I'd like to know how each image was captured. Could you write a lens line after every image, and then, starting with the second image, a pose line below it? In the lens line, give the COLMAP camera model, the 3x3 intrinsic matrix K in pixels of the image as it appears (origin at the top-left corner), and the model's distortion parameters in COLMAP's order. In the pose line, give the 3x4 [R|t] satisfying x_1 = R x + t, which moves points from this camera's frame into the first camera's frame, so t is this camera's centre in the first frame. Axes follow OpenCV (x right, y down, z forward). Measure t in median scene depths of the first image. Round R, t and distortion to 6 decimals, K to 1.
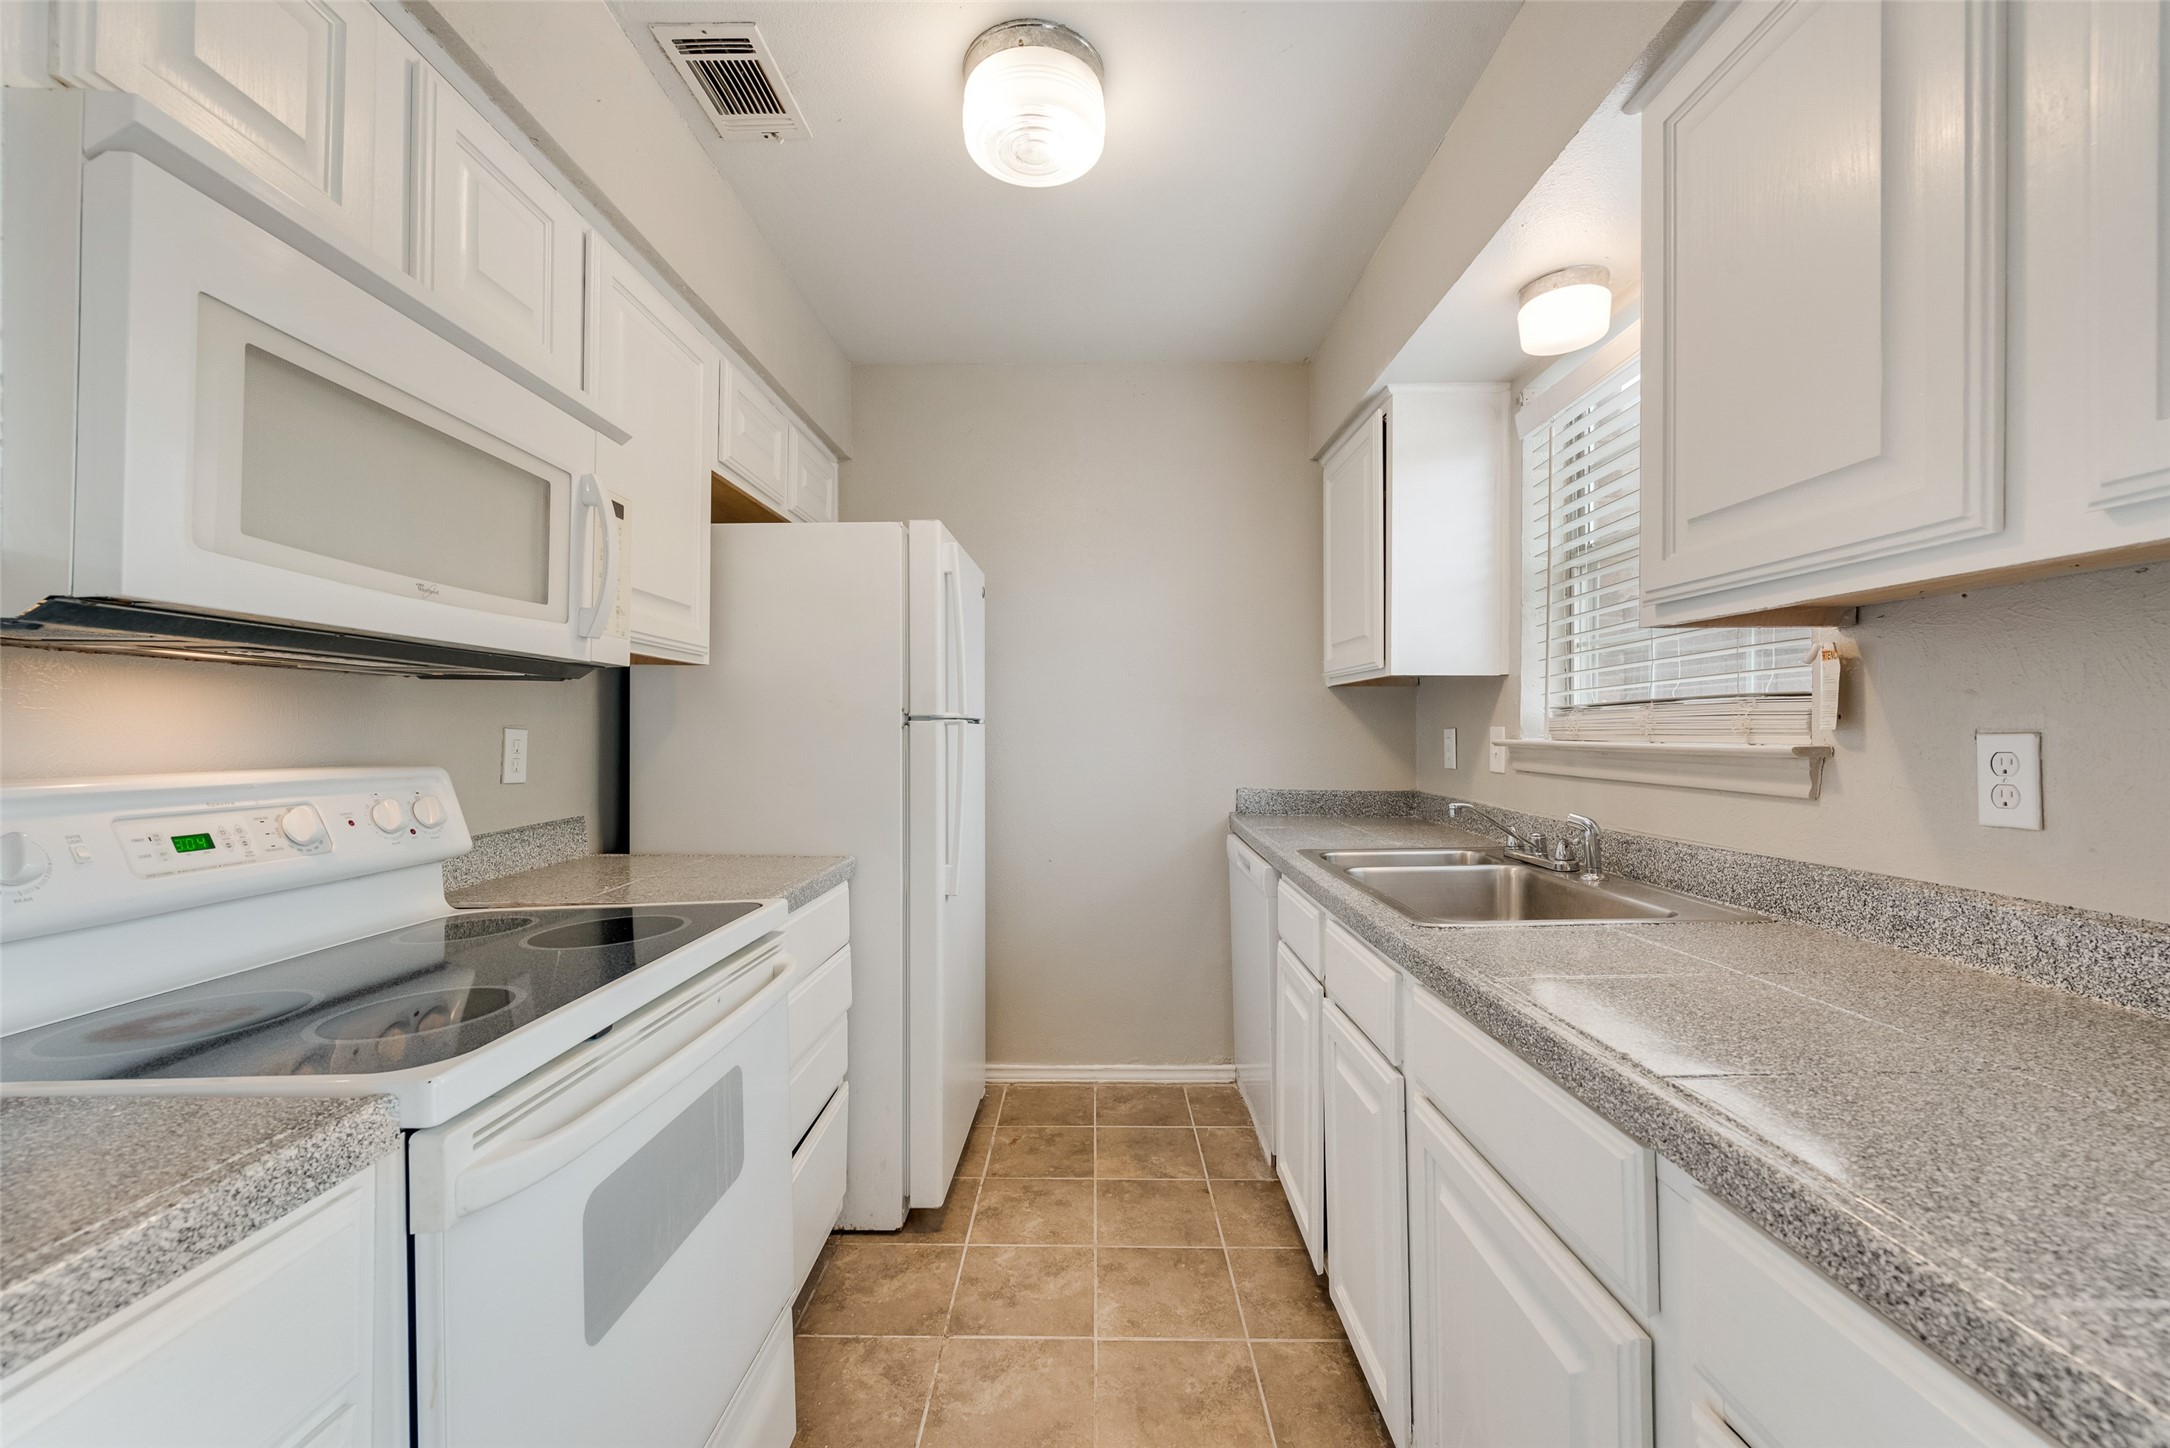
lens RADIAL K [[855.7, 0, 1093.0], [0, 855.7, 732.9], [0, 0, 1]] dist [0.007766, 0.000007]
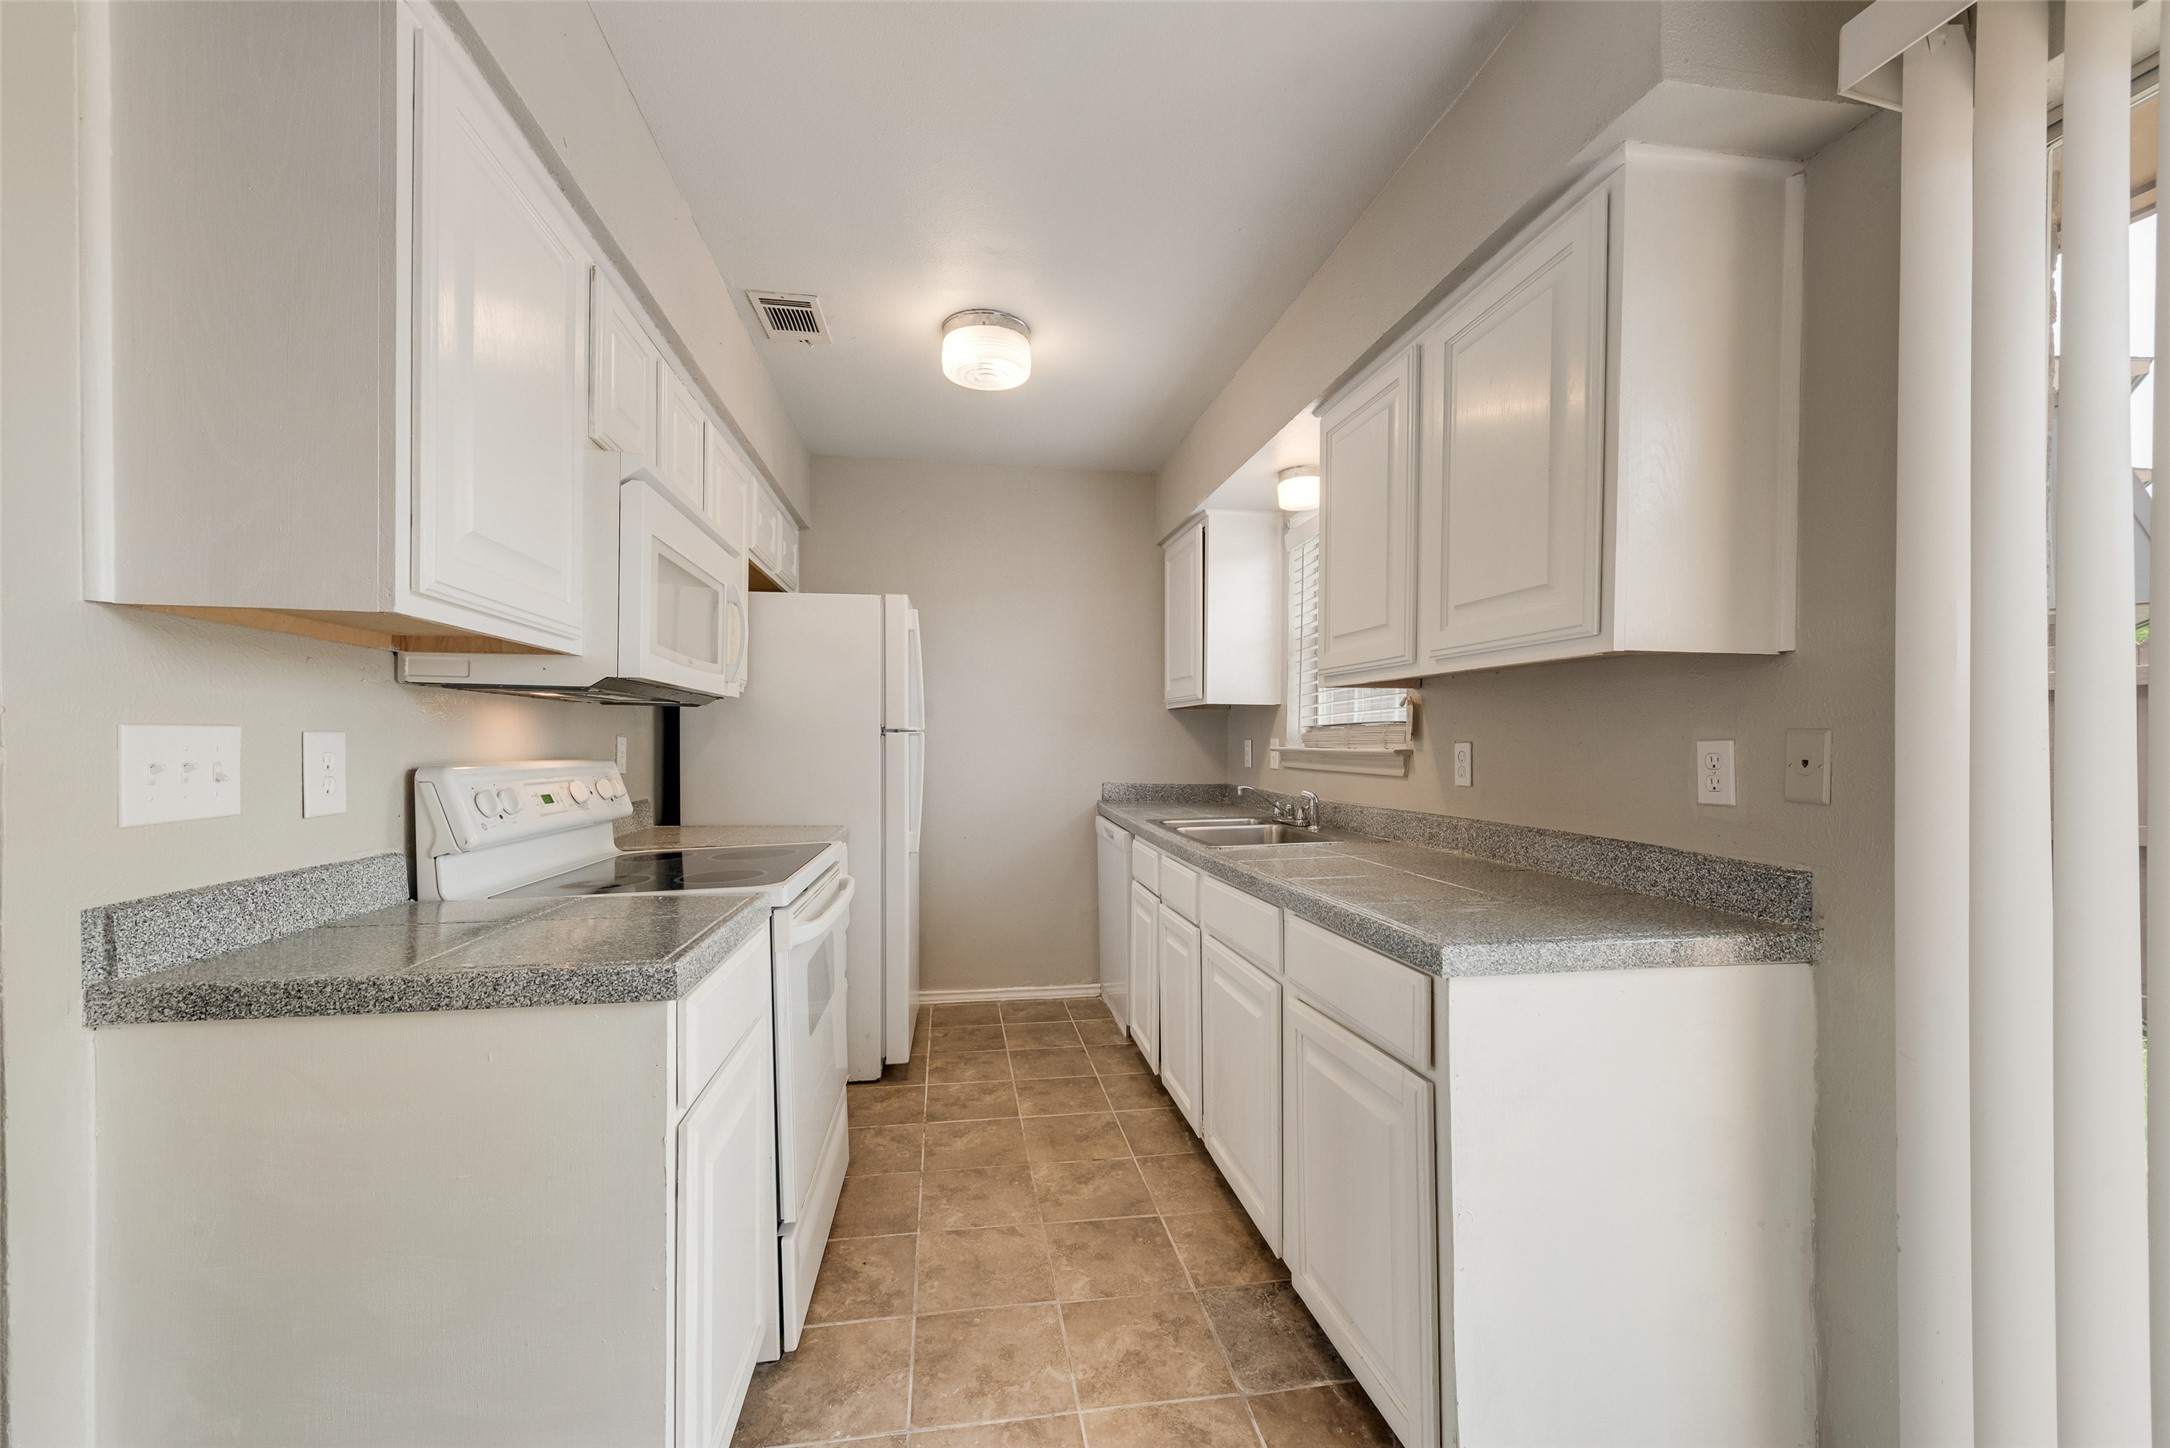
lens RADIAL K [[855.7, 0, 1085.4], [0, 855.7, 746.5], [0, 0, 1]] dist [0.007766, 0.000007]
pose [[0.987037, 0.004149, 0.160442, -0.114767], [-0.004760, 0.999983, 0.003425, 0.003487], [-0.160425, -0.004144, 0.987039, -0.501905]]
